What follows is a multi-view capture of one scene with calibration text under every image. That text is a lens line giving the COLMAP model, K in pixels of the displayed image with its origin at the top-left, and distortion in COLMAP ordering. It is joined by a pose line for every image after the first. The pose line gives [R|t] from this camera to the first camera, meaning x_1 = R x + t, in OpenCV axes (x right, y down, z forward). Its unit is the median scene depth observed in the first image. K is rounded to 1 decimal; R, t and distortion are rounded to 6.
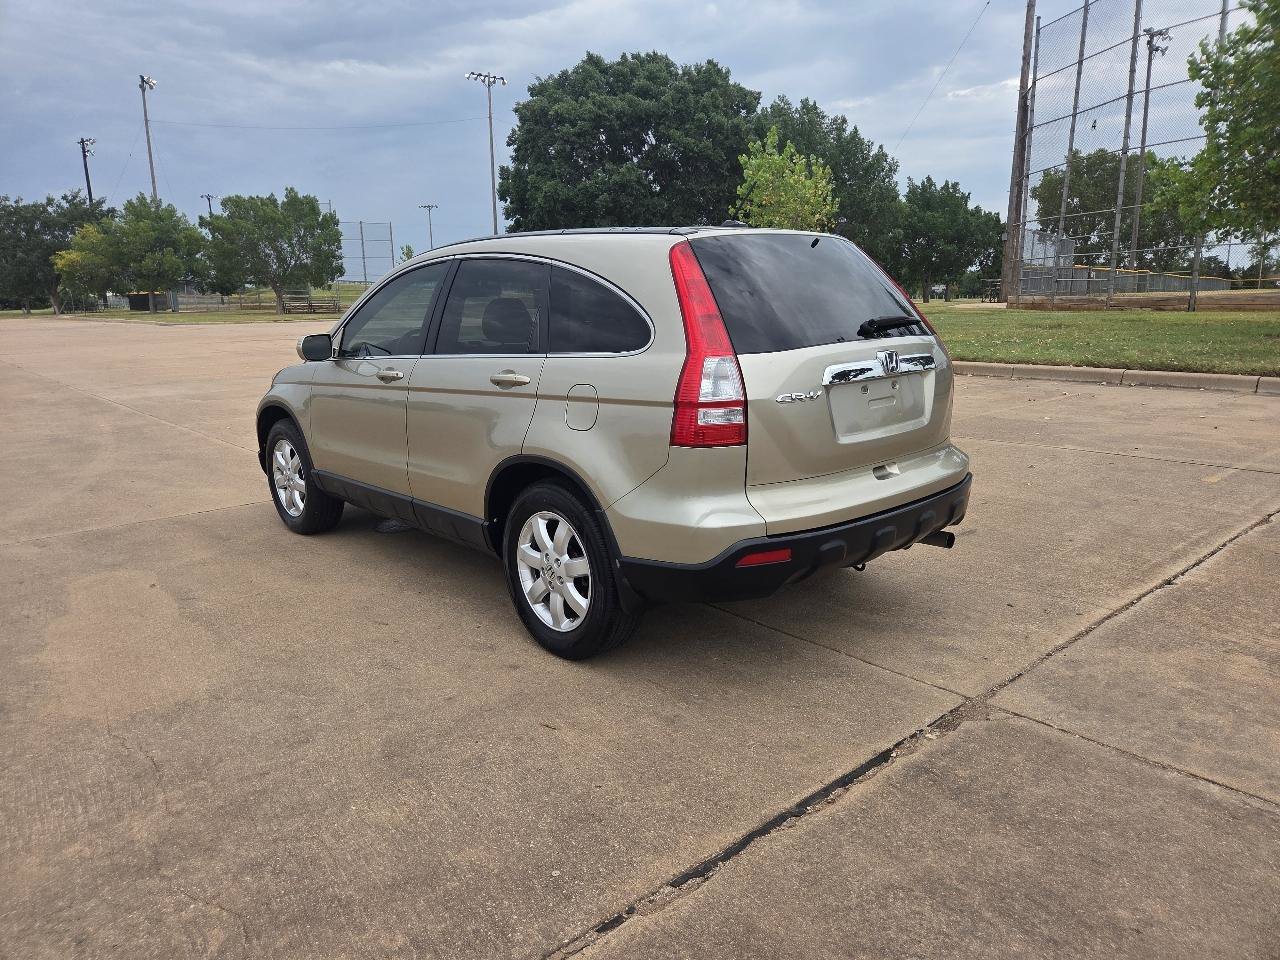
lens RADIAL K [[854.6, 0, 640.0], [0, 854.6, 480.0], [0, 0, 1]] dist [0.063572, -0.059343]
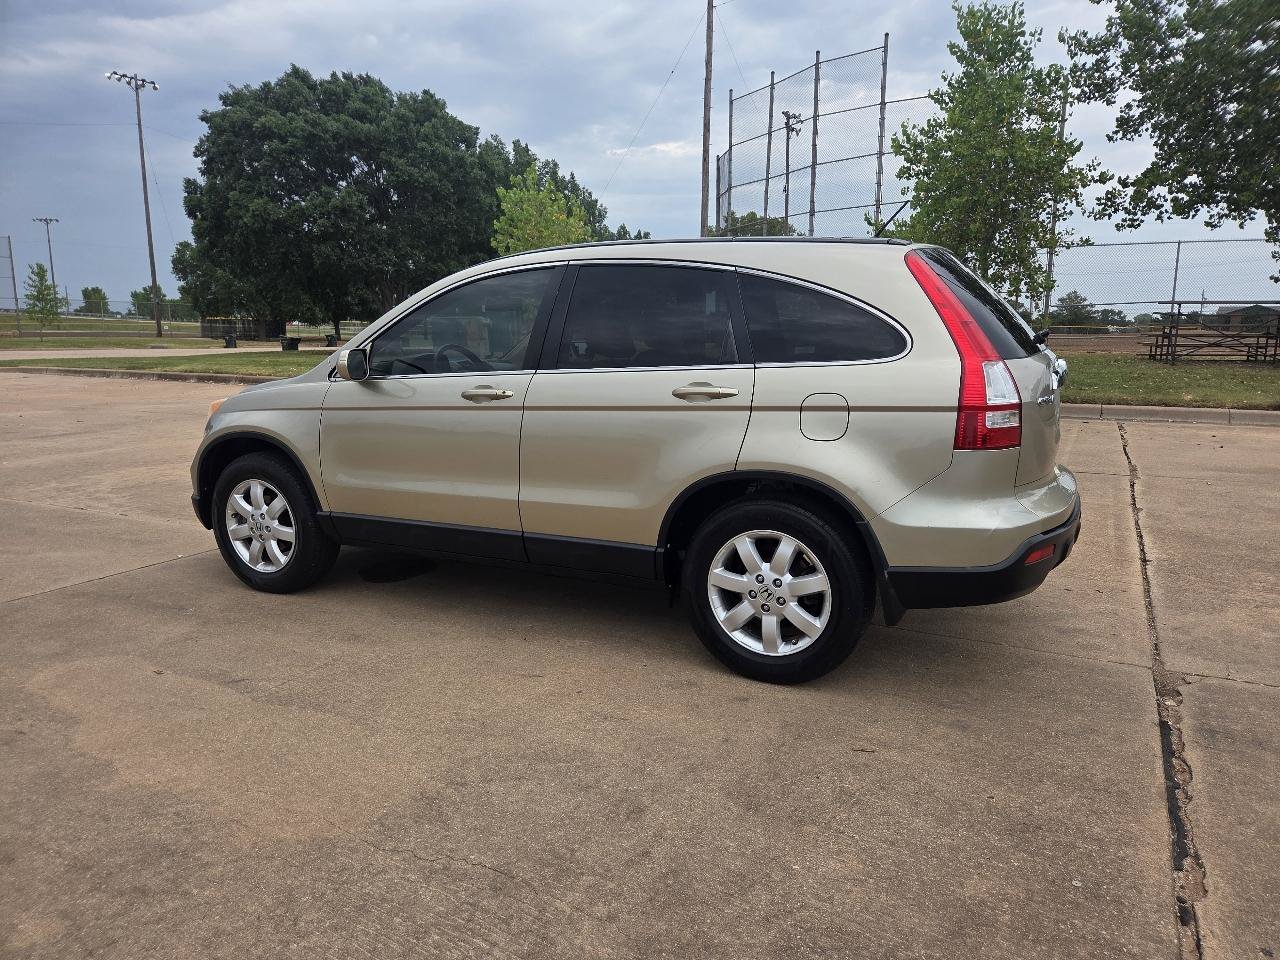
lens RADIAL K [[852.9, 0, 655.9], [0, 852.9, 483.6], [0, 0, 1]] dist [0.060210, -0.056369]
pose [[0.930295, -0.047237, 0.363758, -0.471010], [0.060966, 0.997792, -0.026346, 0.003001], [-0.361710, 0.046686, 0.931121, 0.134823]]
